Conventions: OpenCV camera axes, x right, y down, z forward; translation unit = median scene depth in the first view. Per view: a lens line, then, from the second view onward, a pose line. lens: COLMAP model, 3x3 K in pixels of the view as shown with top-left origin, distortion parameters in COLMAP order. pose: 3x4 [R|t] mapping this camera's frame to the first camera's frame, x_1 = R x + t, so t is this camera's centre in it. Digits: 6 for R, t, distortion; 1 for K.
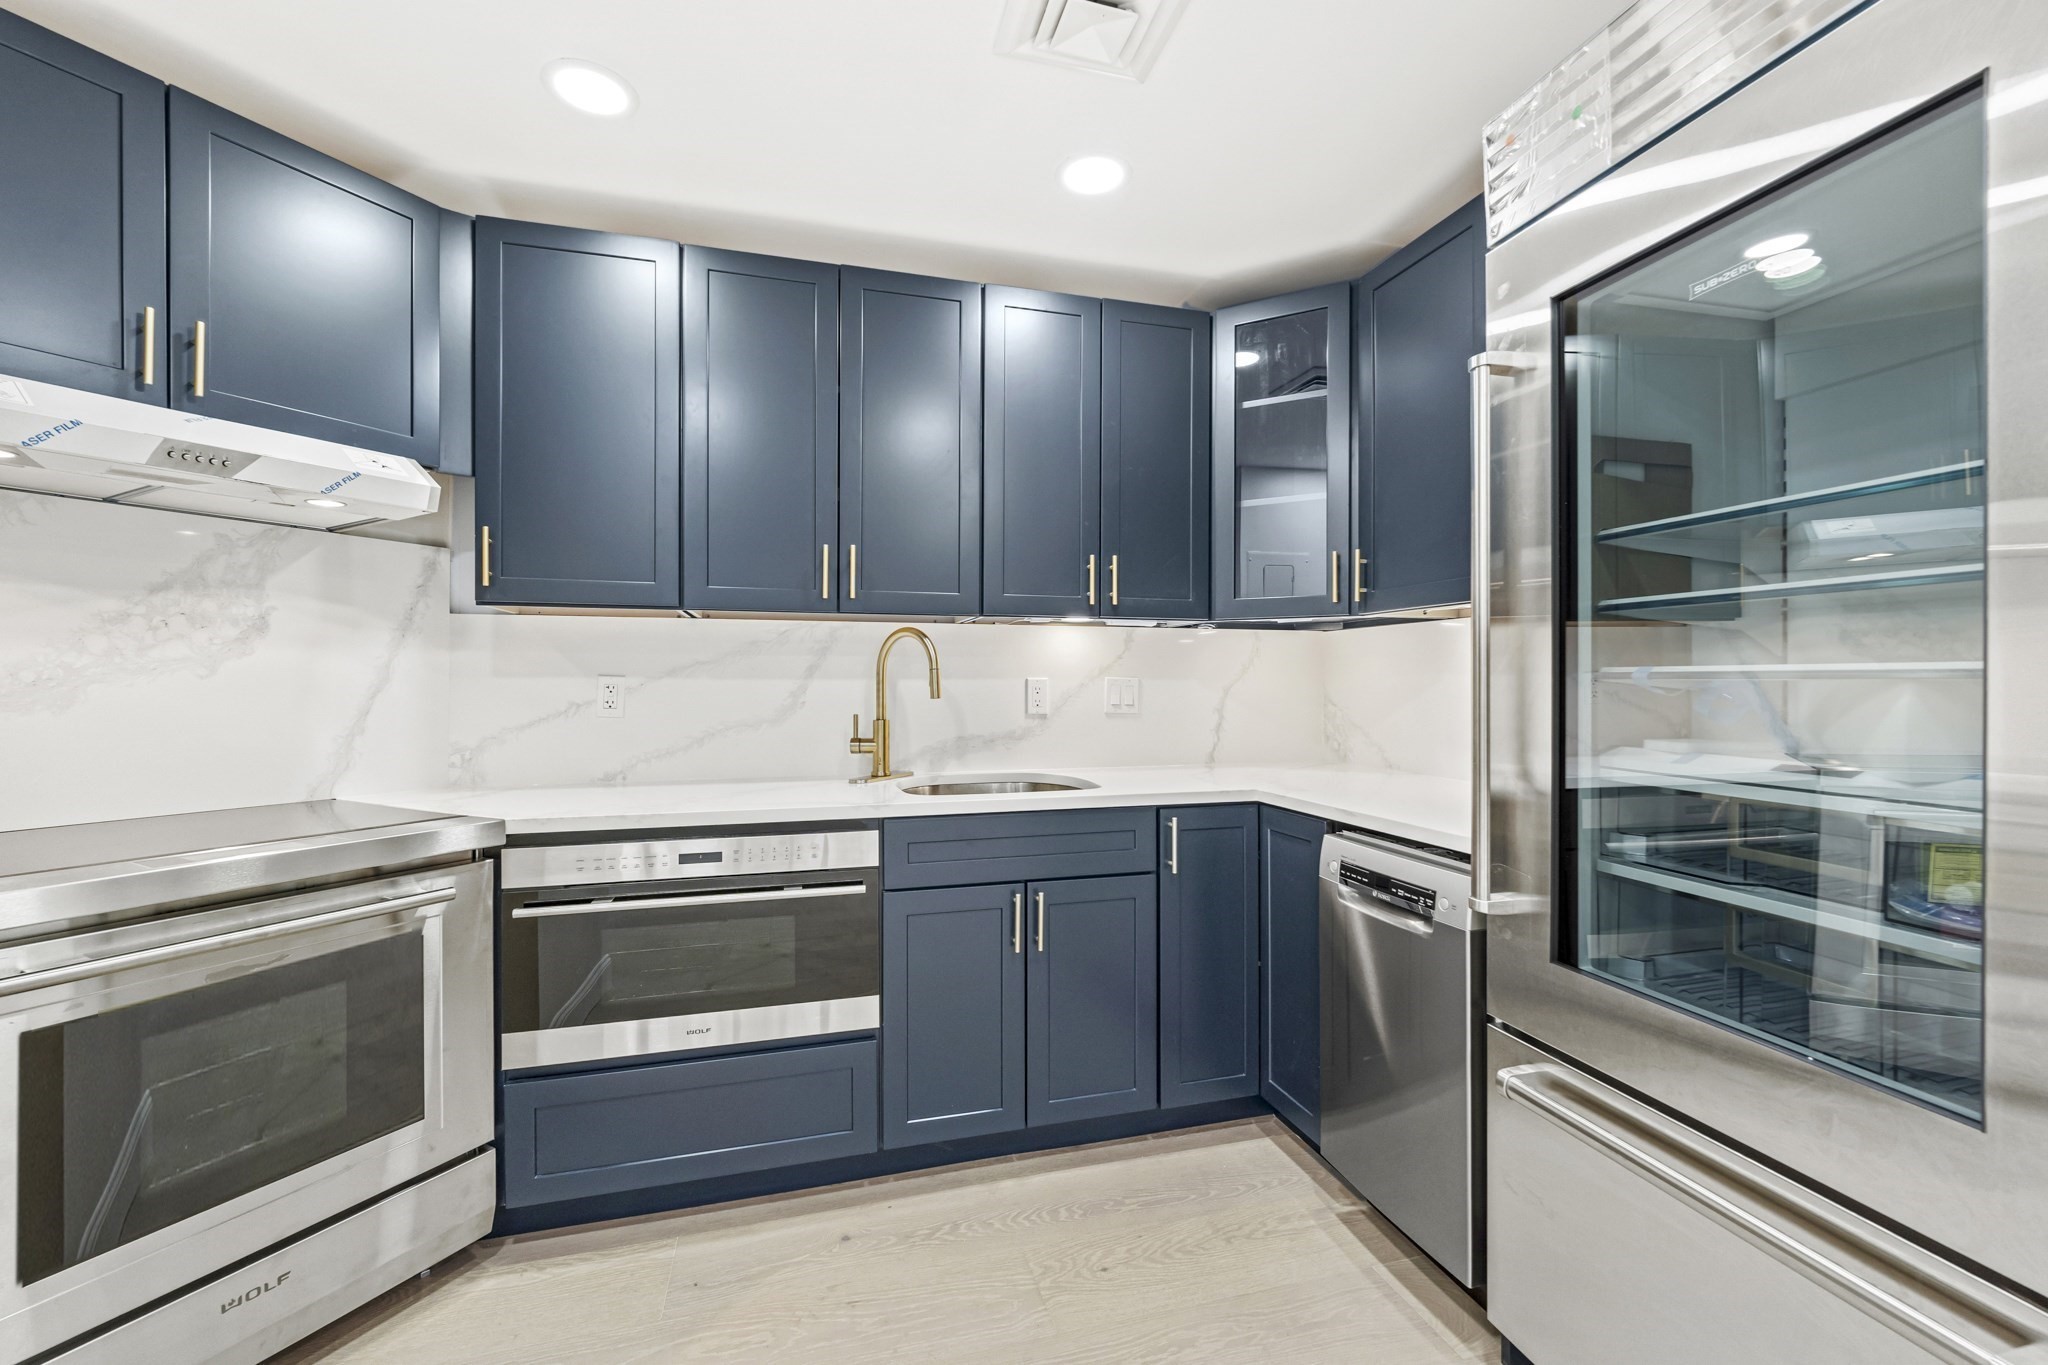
lens RADIAL K [[841.3, 0, 1027.1], [0, 841.3, 684.8], [0, 0, 1]] dist [-0.000507, -0.000582]
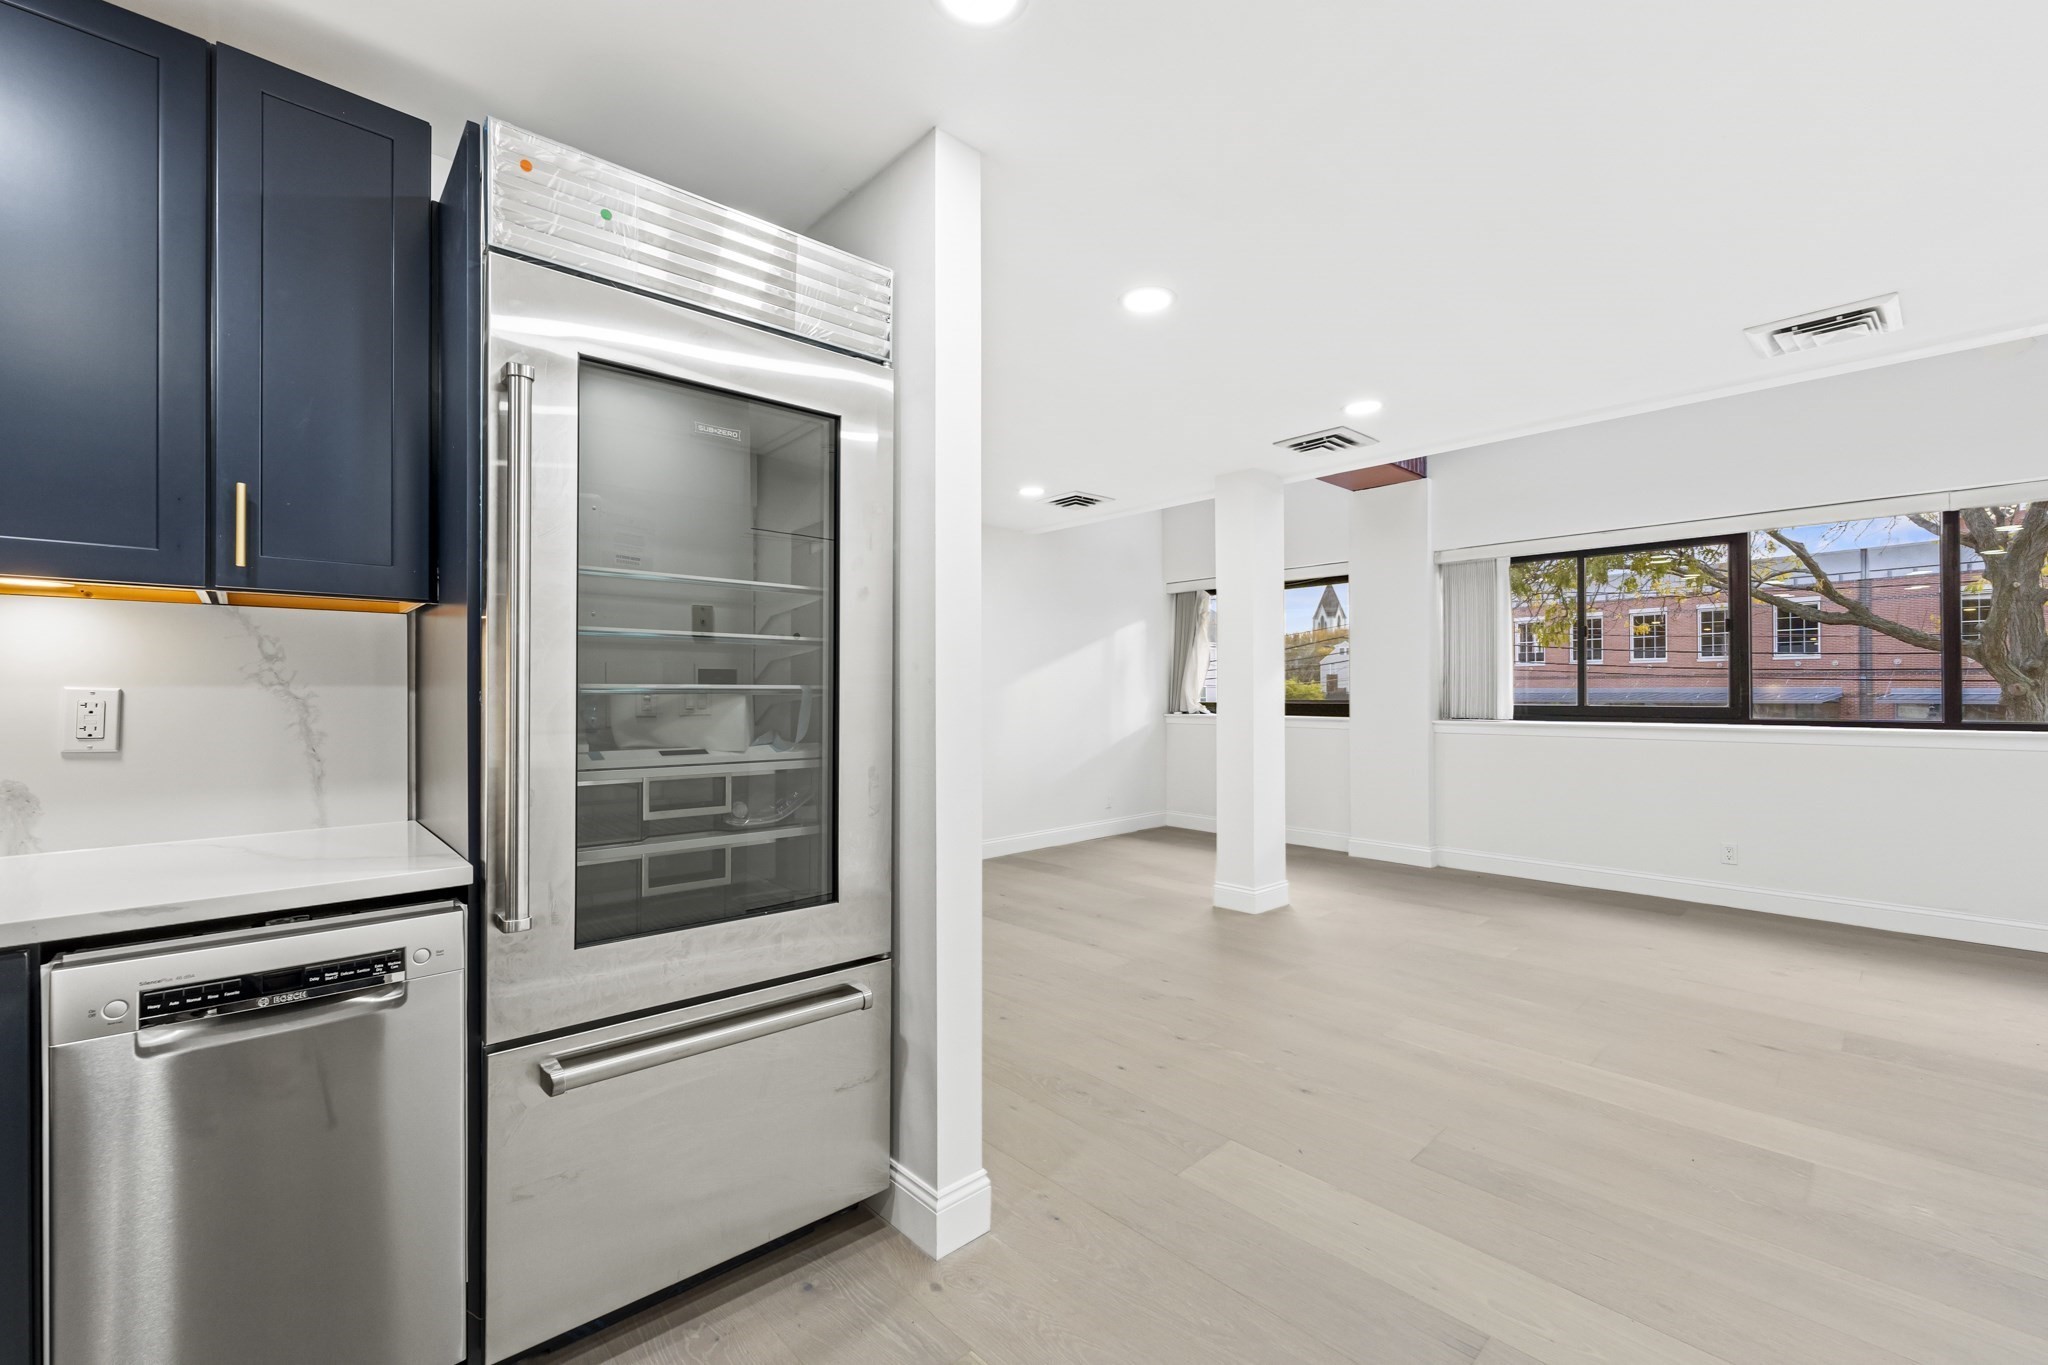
lens RADIAL K [[841.3, 0, 1021.2], [0, 841.3, 689.5], [0, 0, 1]] dist [-0.000507, -0.000582]
pose [[-0.456369, 0.006328, 0.889768, -0.424420], [0.004472, 0.999978, -0.004818, -0.004388], [-0.889780, 0.001780, -0.456387, 0.651909]]
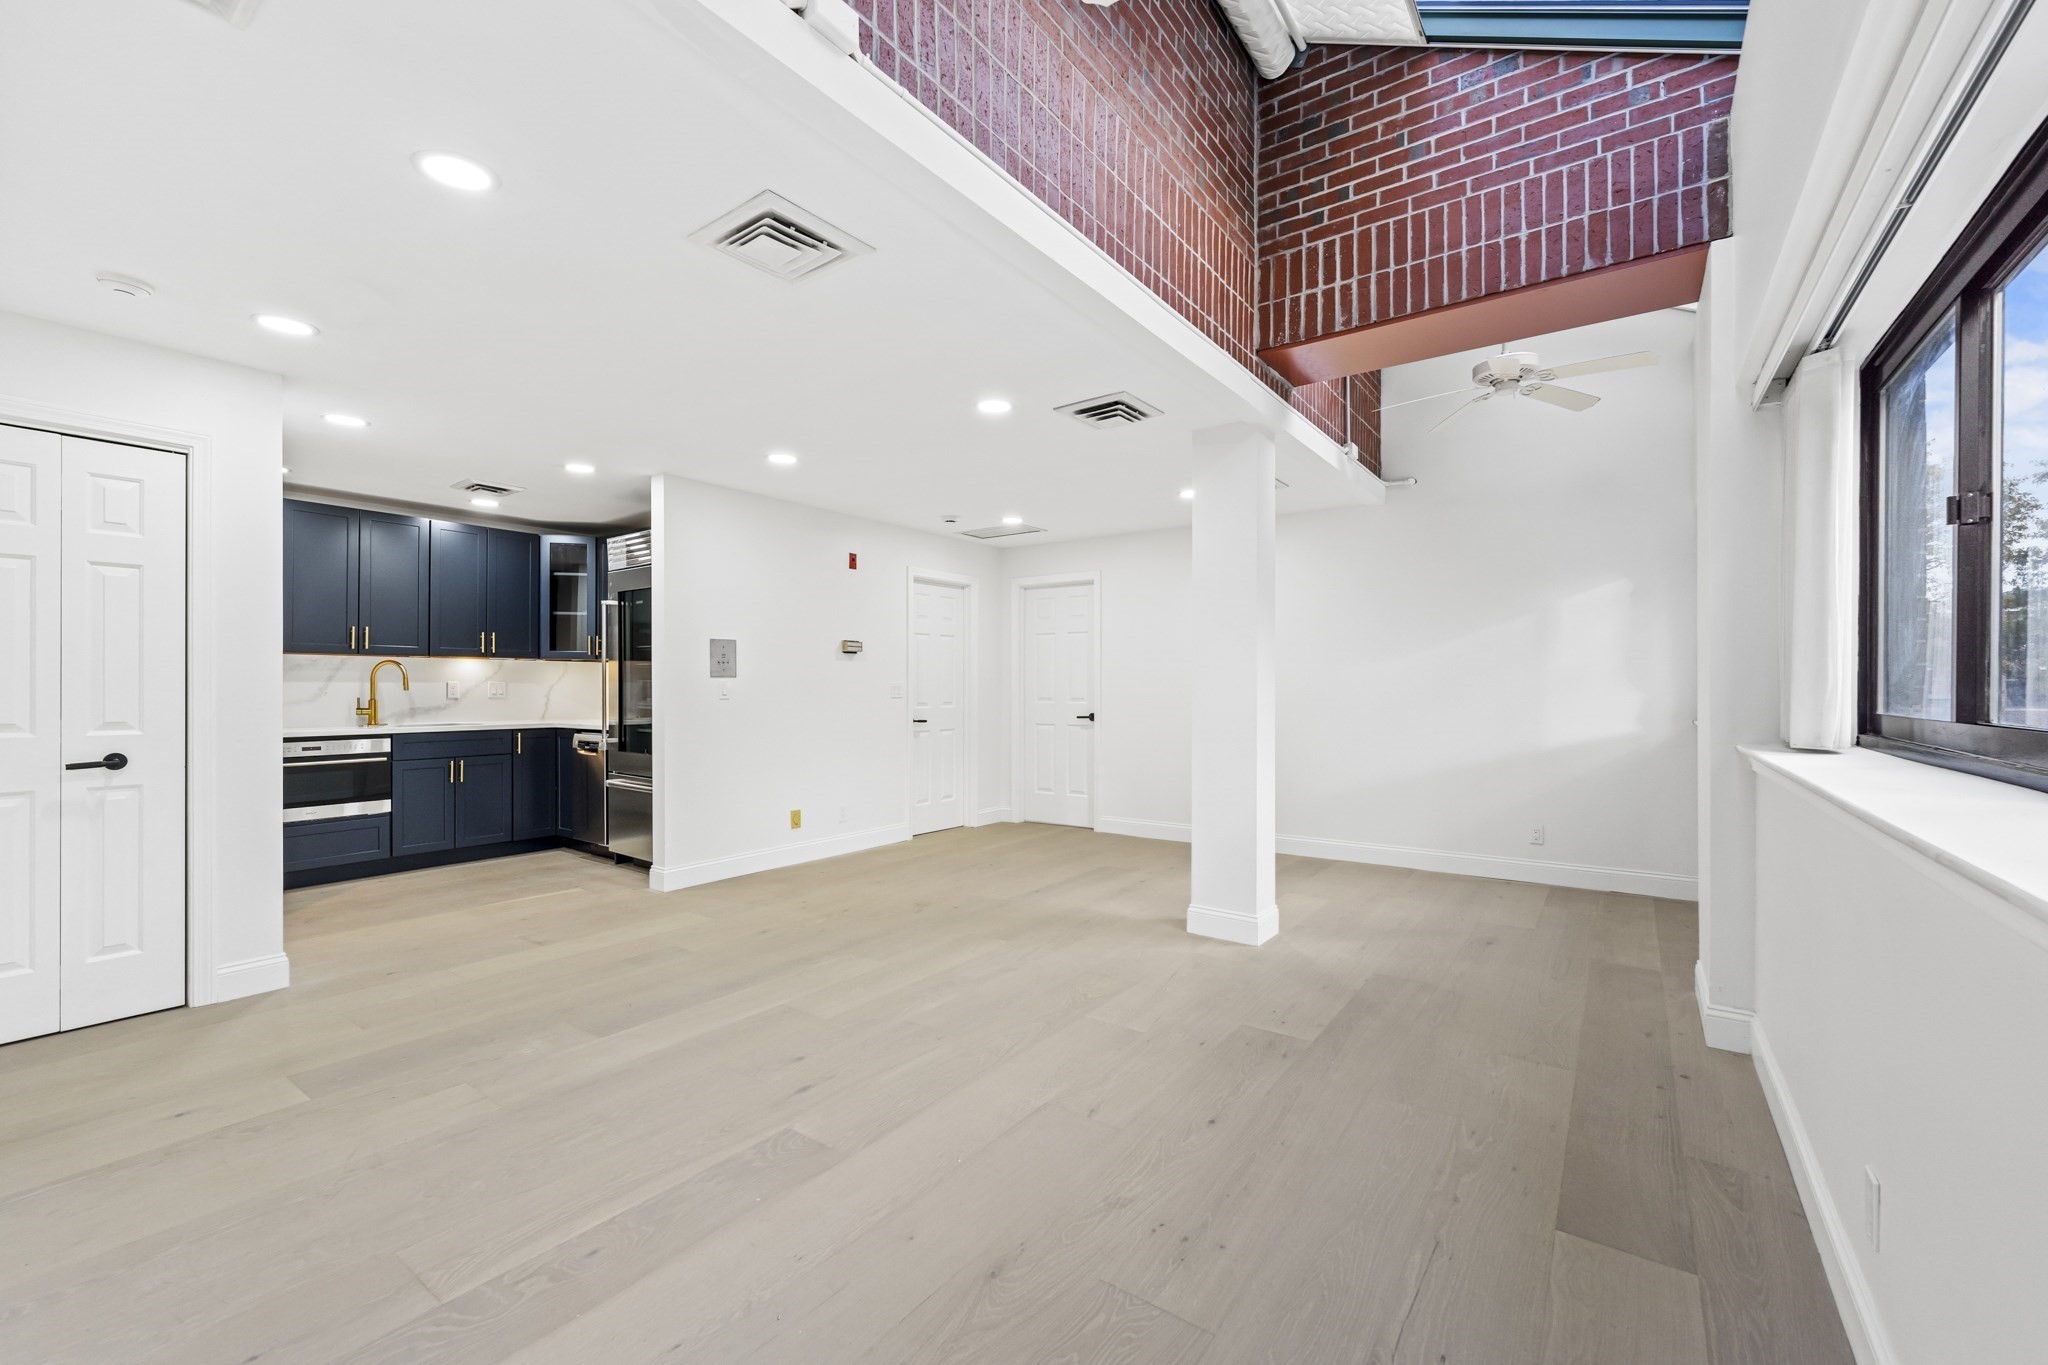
lens RADIAL K [[841.3, 0, 1023.9], [0, 841.3, 686.8], [0, 0, 1]] dist [-0.000507, -0.000582]
pose [[0.782657, 0.003868, 0.622442, -0.258602], [-0.002515, 0.999992, -0.003053, 0.010895], [-0.622449, 0.000824, 0.782660, -2.299397]]
